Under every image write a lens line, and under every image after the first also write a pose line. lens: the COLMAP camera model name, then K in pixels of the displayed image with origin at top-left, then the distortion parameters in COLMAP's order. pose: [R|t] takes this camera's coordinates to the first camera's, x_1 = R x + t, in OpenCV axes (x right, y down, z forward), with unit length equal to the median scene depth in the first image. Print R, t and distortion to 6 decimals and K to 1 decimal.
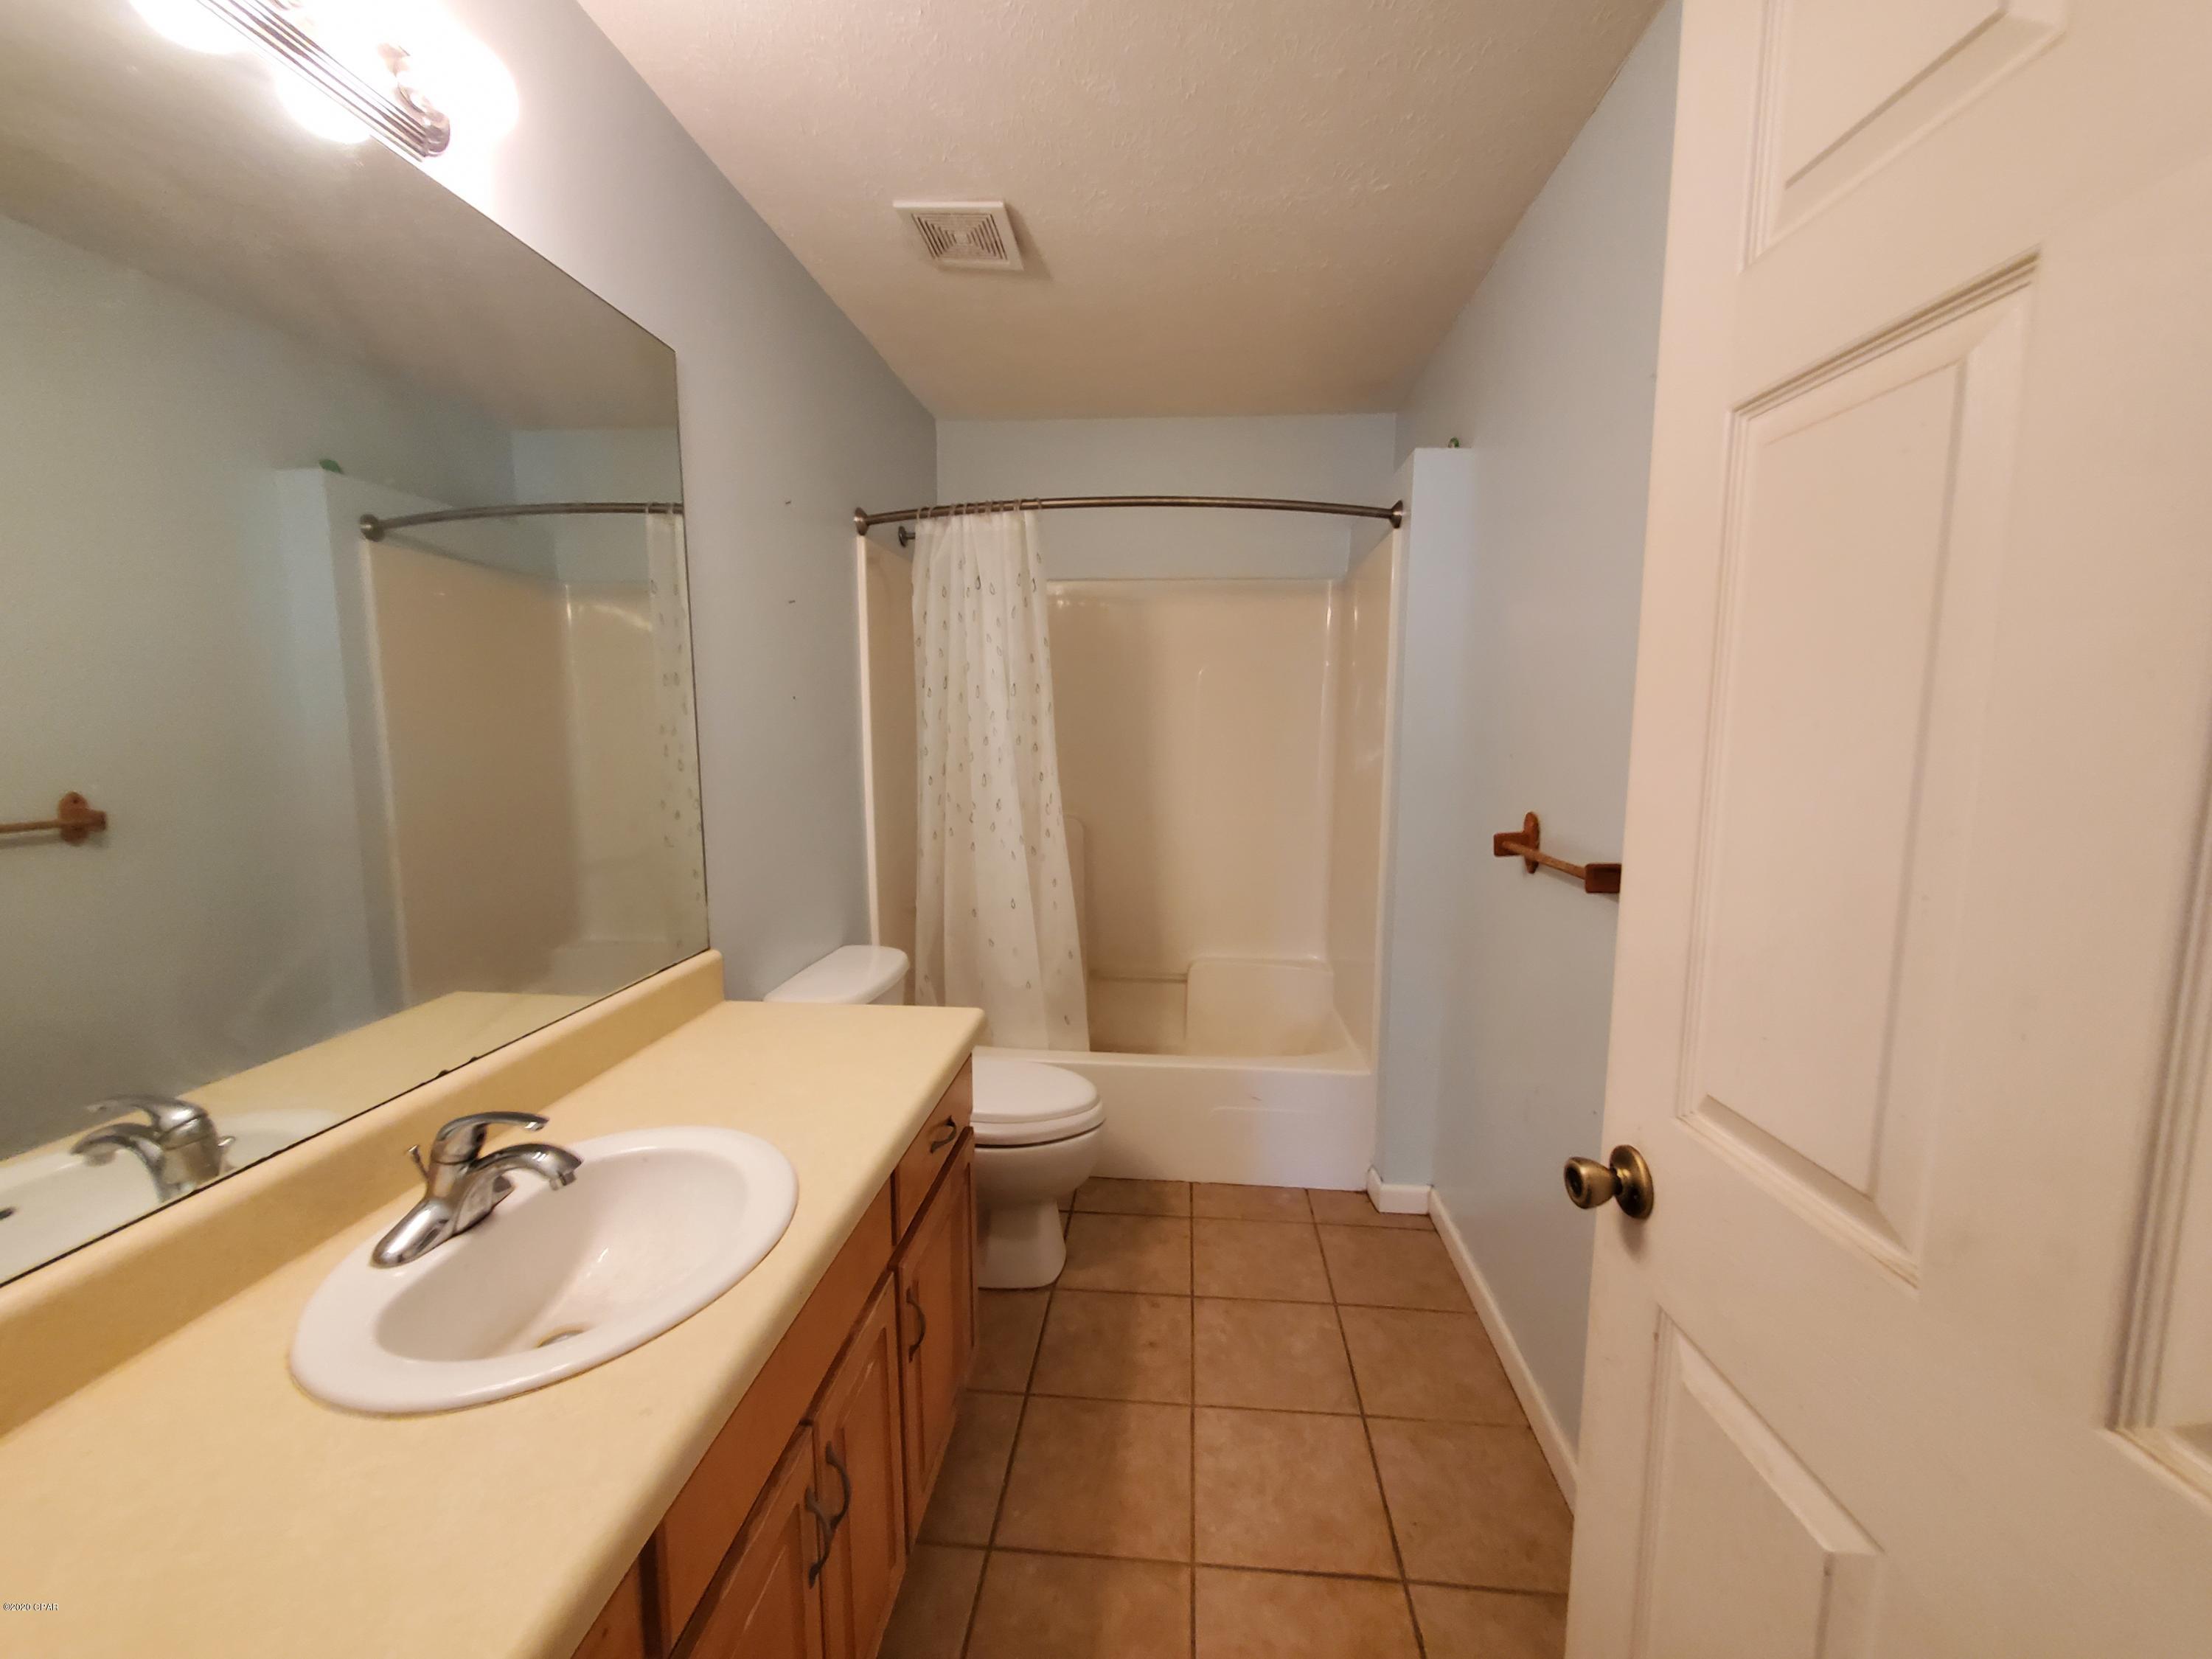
lens RADIAL K [[876.1, 0, 1110.7], [0, 876.1, 828.2], [0, 0, 1]] dist [0.001727, 0.000504]
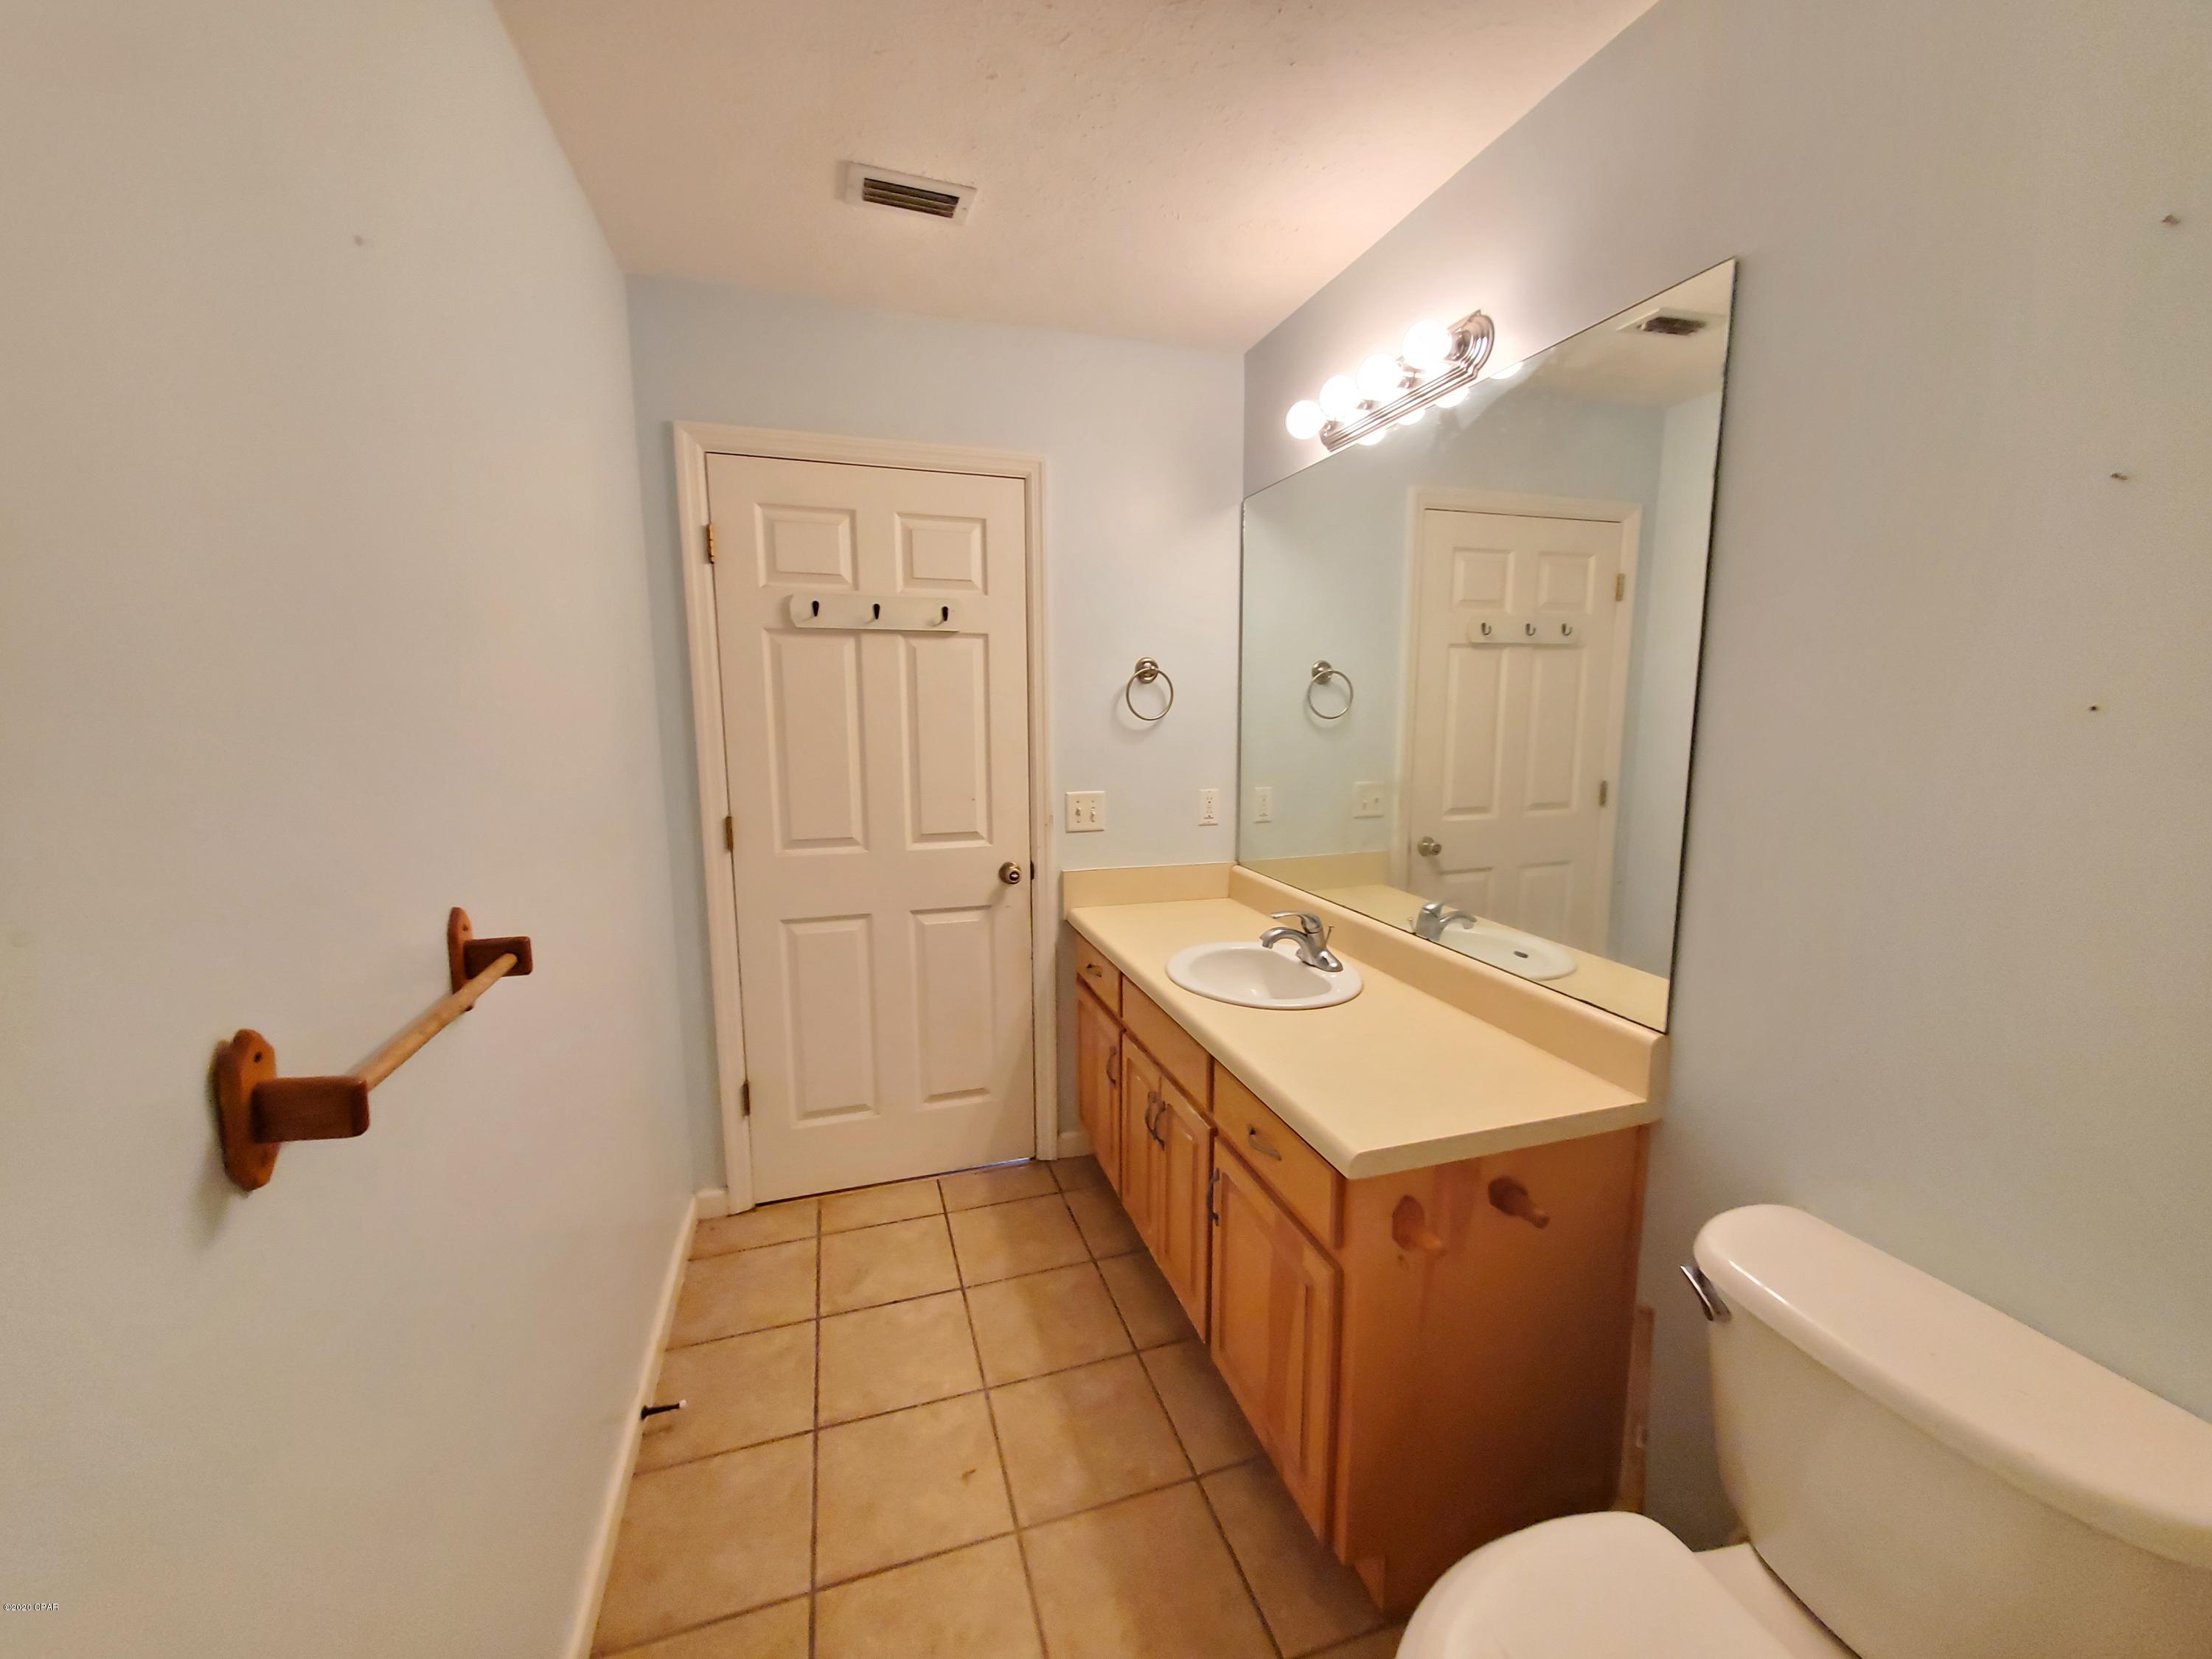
lens RADIAL K [[876.1, 0, 1094.7], [0, 876.1, 836.7], [0, 0, 1]] dist [0.001727, 0.000504]
pose [[-0.929308, 0.052273, -0.365588, 0.345397], [-0.051591, 0.961849, 0.268672, -0.251543], [0.365685, 0.268540, -0.891157, 1.724962]]
